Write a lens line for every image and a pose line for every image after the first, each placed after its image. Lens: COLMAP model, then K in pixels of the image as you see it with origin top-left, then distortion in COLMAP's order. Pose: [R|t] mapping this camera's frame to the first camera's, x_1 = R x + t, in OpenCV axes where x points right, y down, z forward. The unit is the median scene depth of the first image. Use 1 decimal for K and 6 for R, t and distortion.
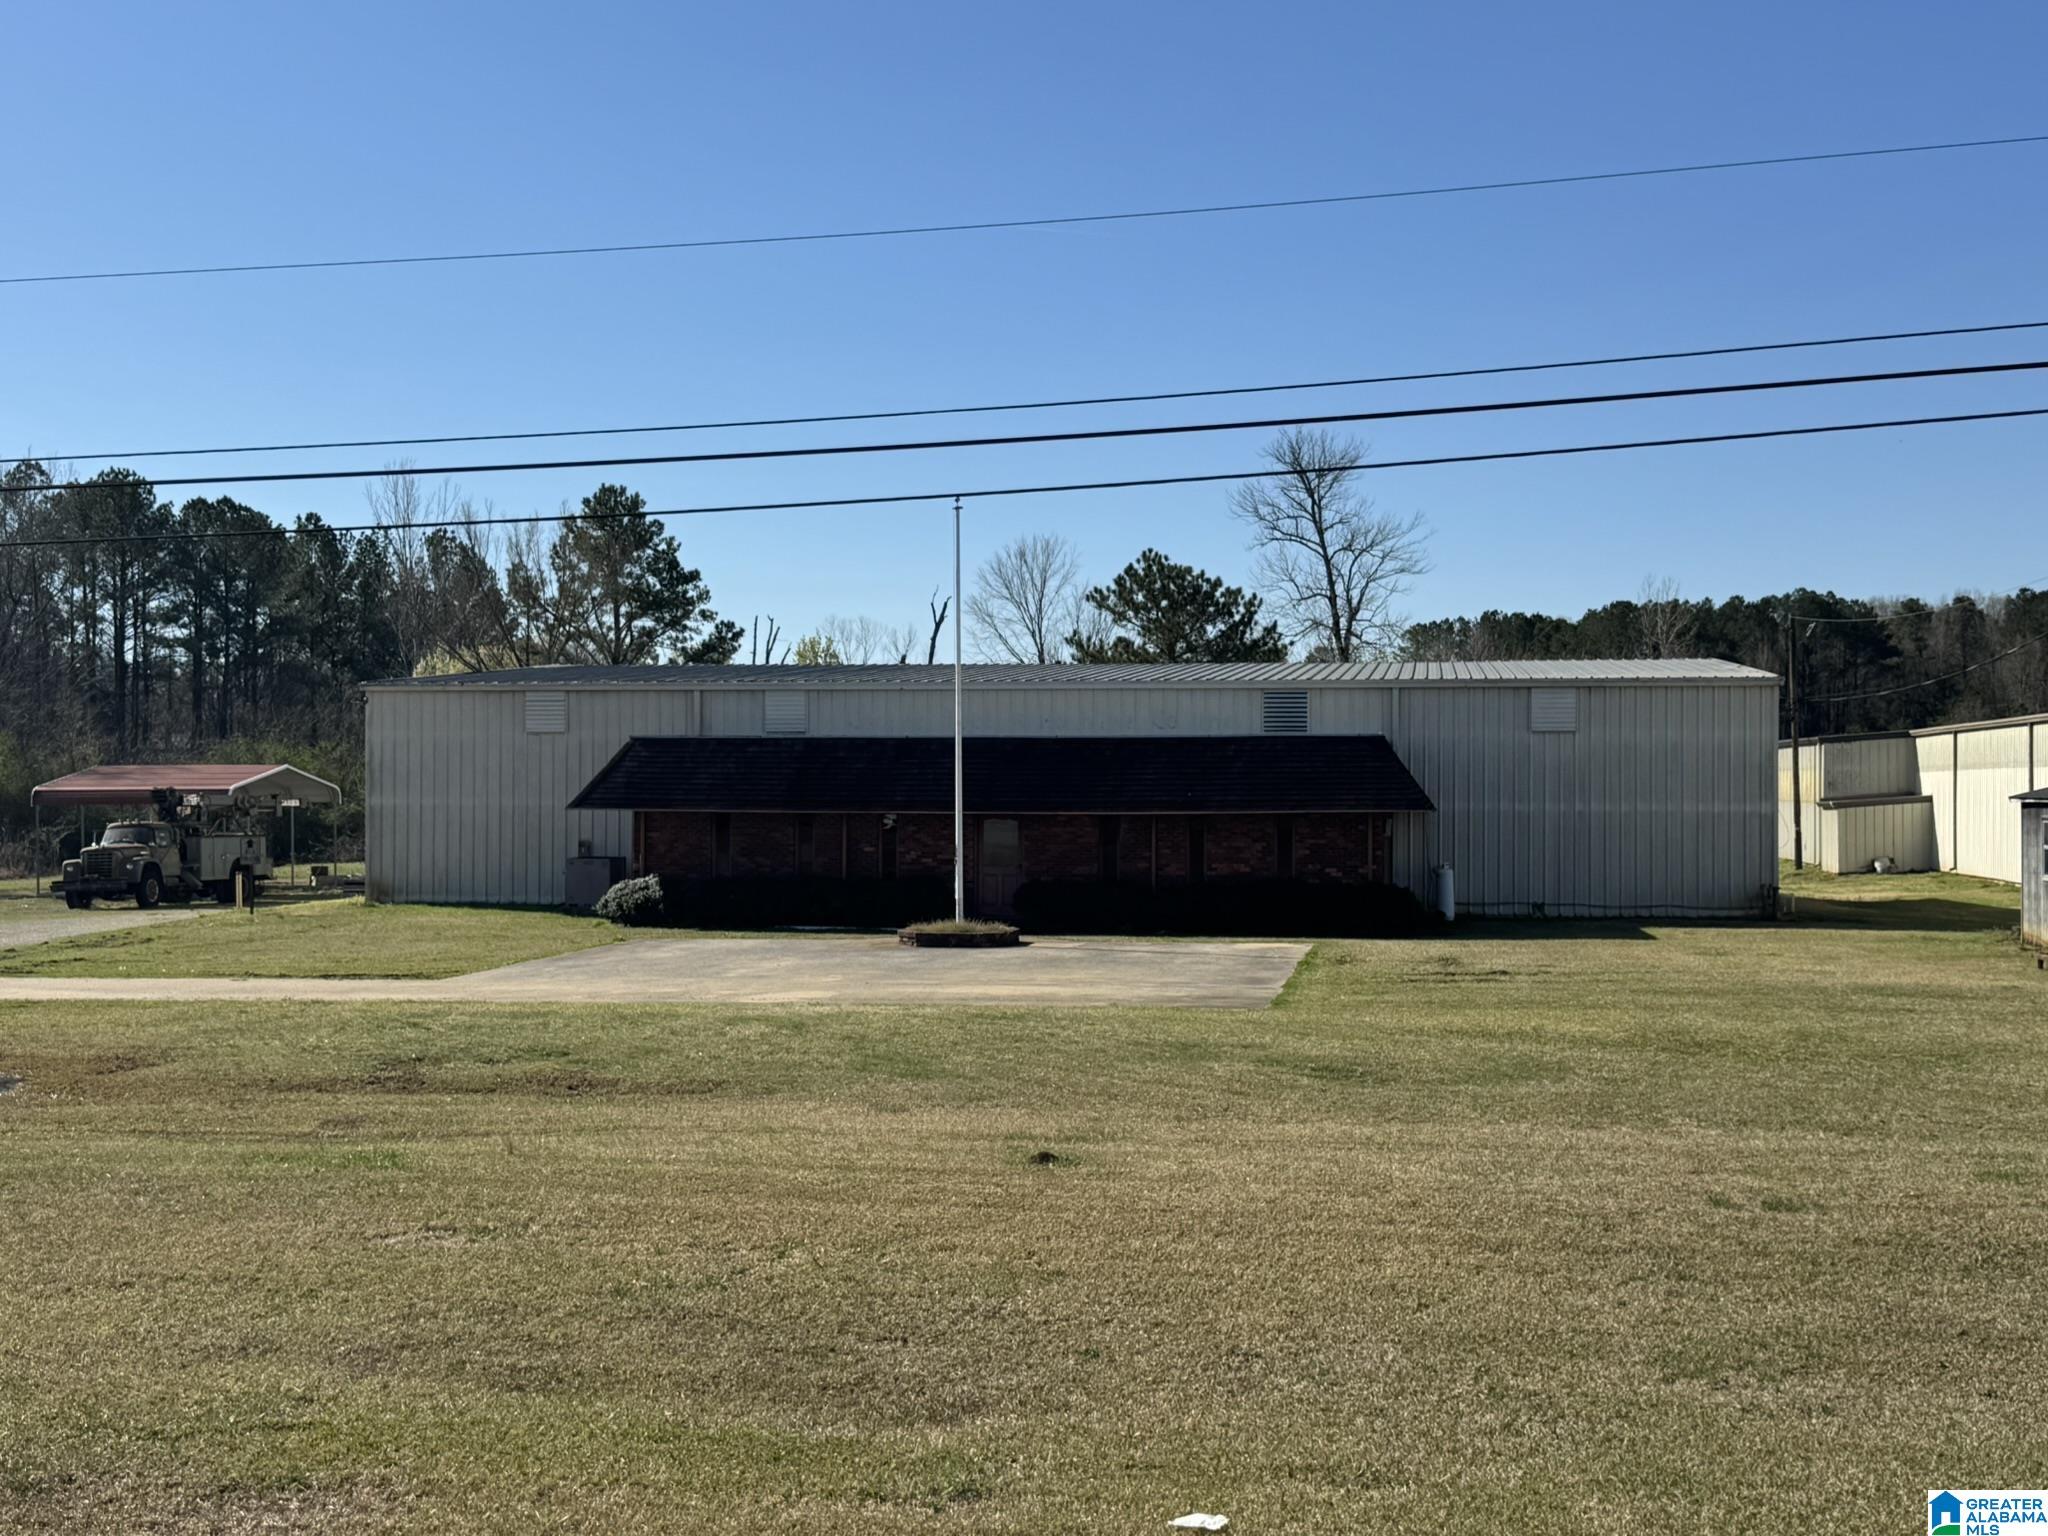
lens RADIAL K [[2599.2, 0, 1008.7], [0, 2599.2, 777.3], [0, 0, 1]] dist [0.222143, 0.000000]
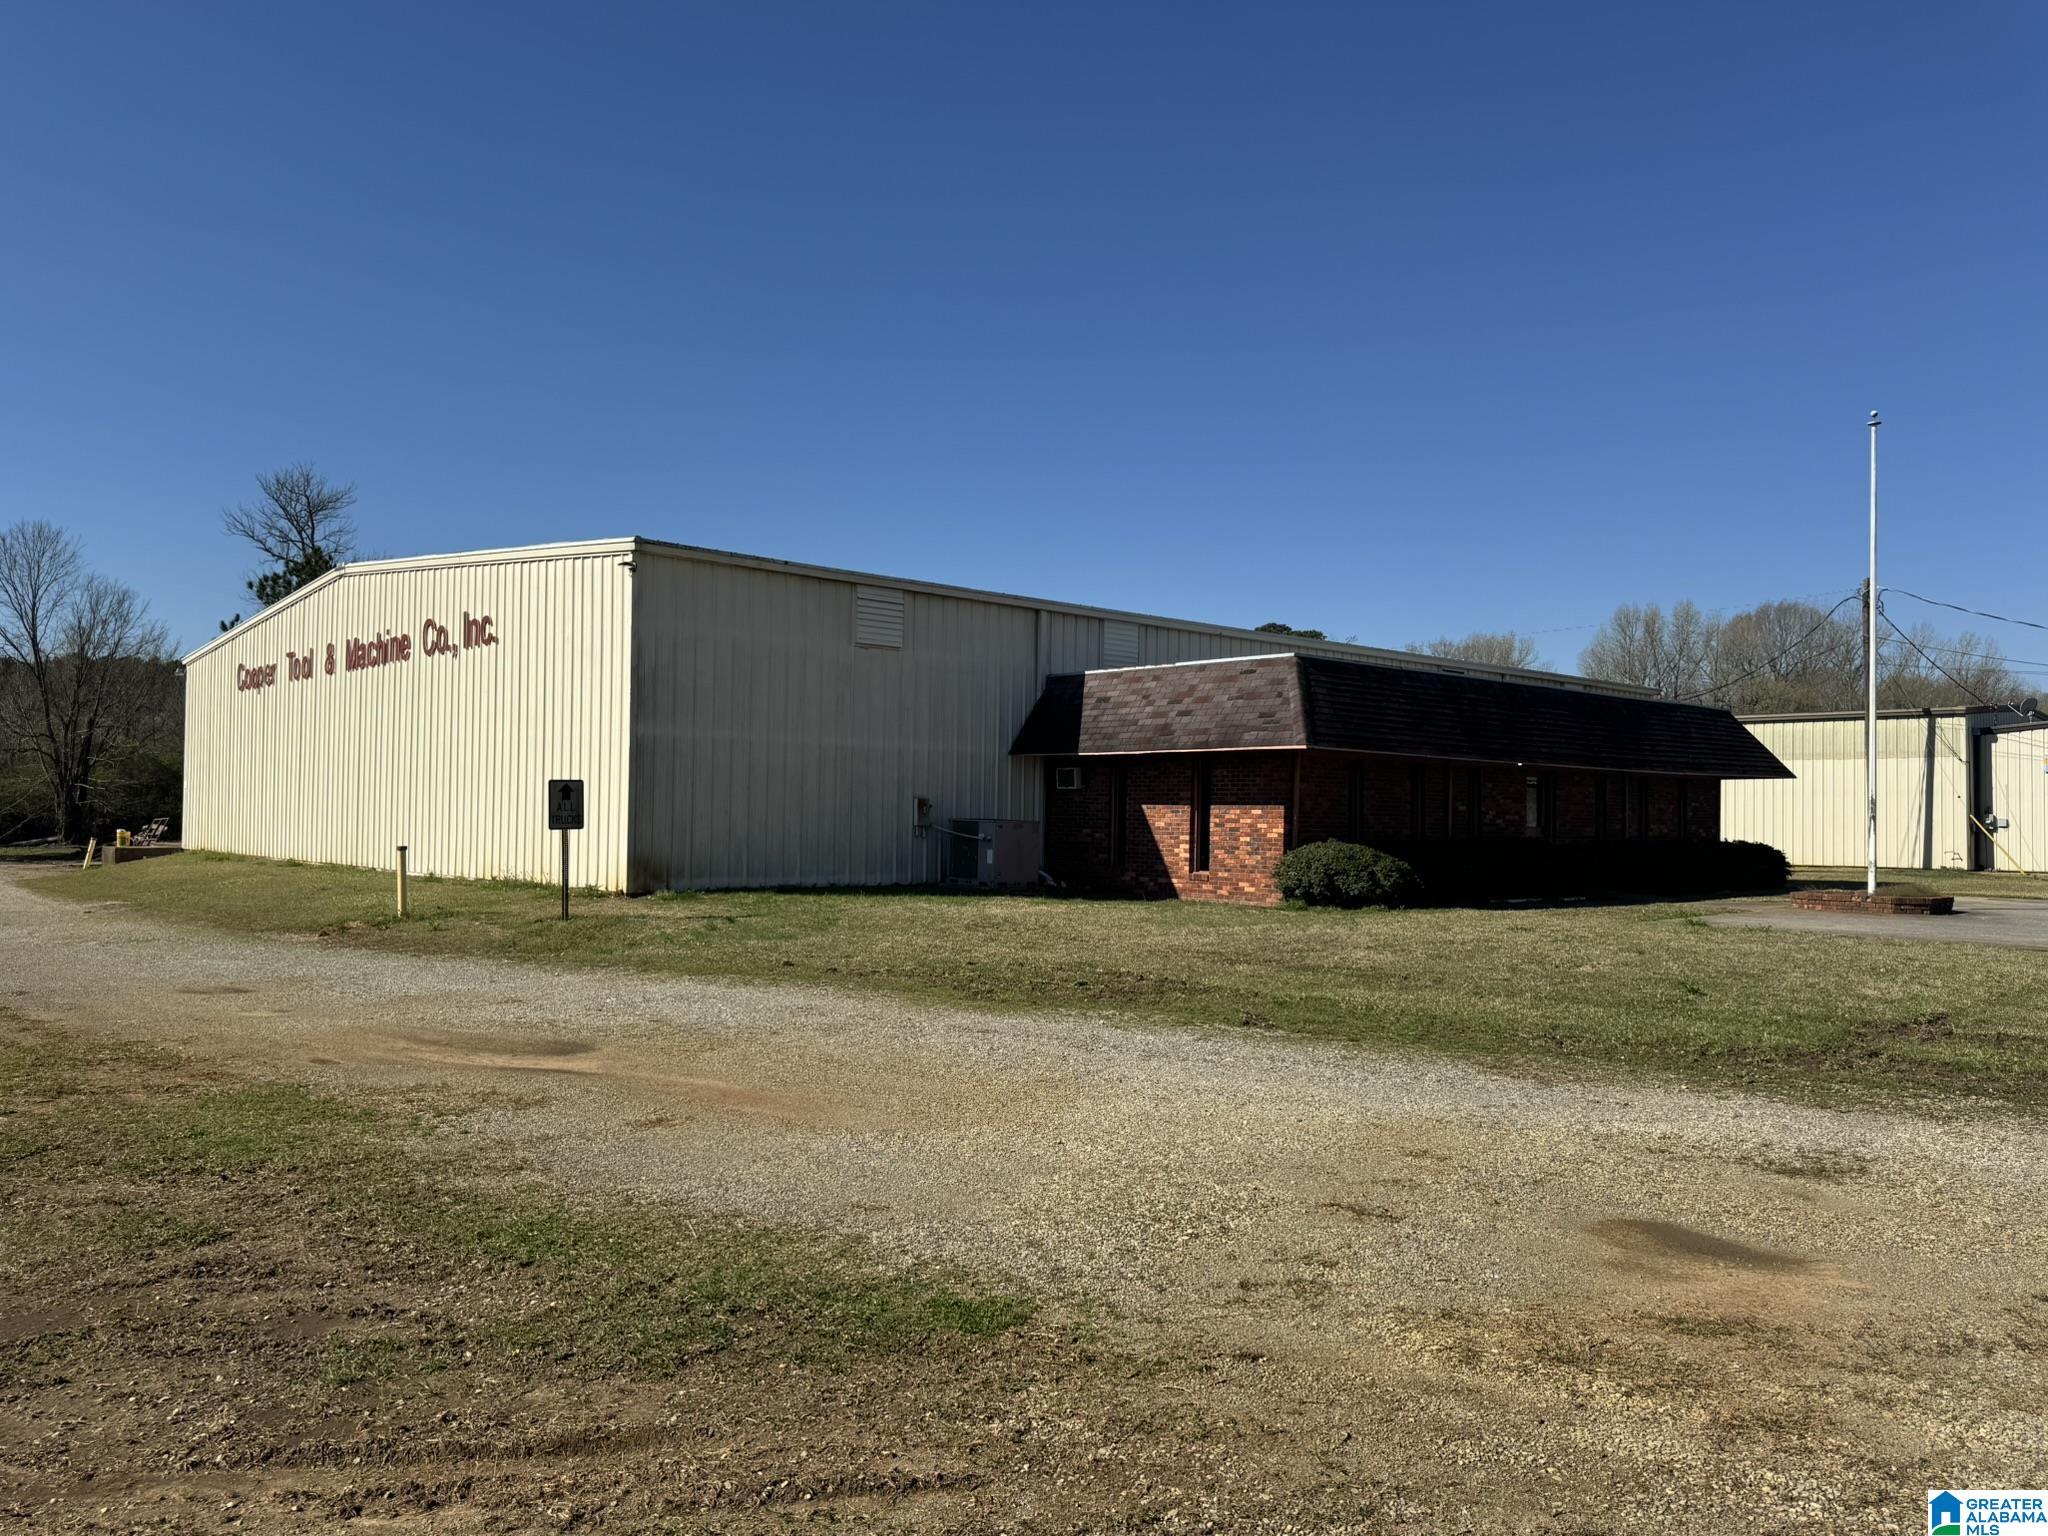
lens RADIAL K [[1491.8, 0, 1071.9], [0, 1491.8, 788.5], [0, 0, 1]] dist [0.067955, -0.051278]
pose [[0.596499, 0.021778, 0.802319, -0.494511], [-0.016487, 0.999753, -0.014880, 0.028270], [-0.802445, -0.004352, 0.596711, 0.747802]]
